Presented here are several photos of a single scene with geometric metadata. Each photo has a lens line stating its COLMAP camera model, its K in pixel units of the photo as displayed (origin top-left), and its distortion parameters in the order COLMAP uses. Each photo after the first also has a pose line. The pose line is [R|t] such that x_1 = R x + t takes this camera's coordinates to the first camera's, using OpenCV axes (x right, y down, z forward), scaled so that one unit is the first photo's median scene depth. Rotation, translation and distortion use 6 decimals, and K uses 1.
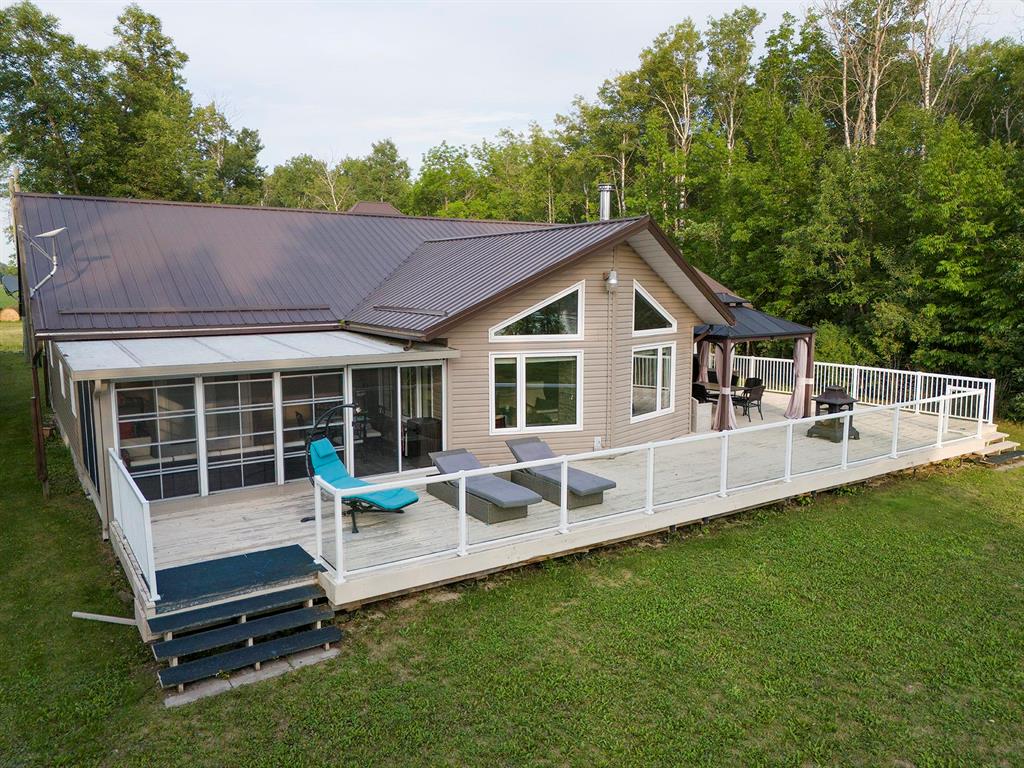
lens RADIAL K [[755.4, 0, 514.8], [0, 755.4, 381.3], [0, 0, 1]] dist [0.064745, -0.069760]
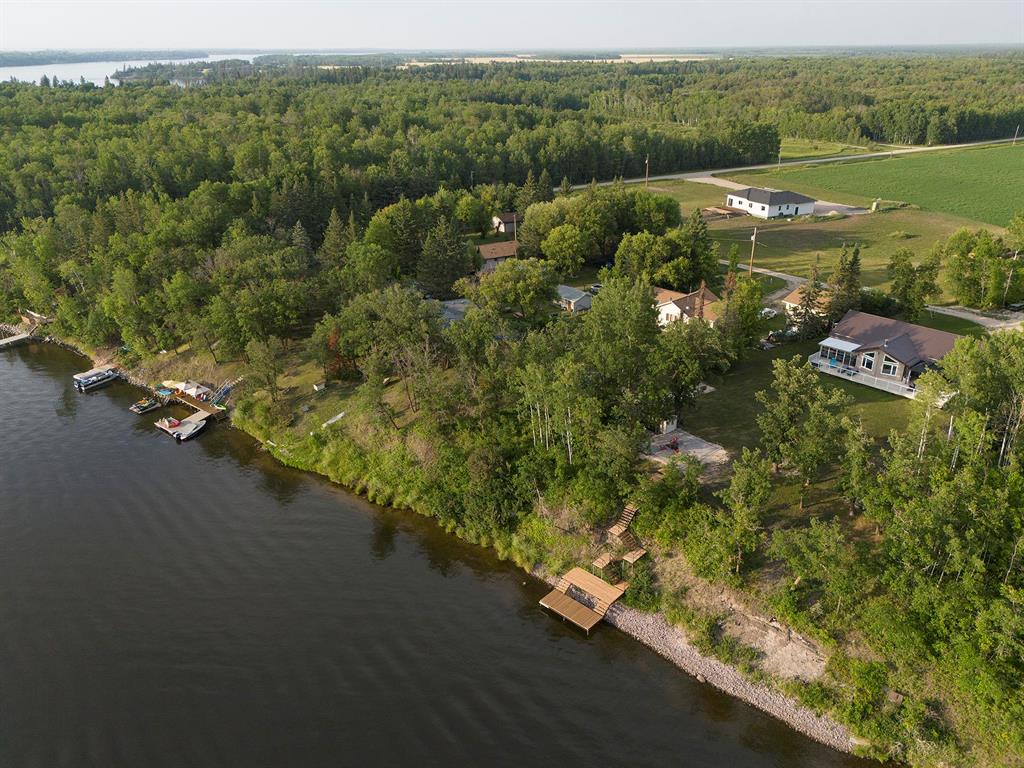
lens RADIAL K [[755.4, 0, 514.8], [0, 755.4, 381.3], [0, 0, 1]] dist [0.064745, -0.069760]
pose [[0.143903, 0.389482, -0.909723, 6.464802], [-0.131994, 0.918631, 0.372417, -2.175417], [0.980749, 0.066486, 0.183603, -3.780105]]
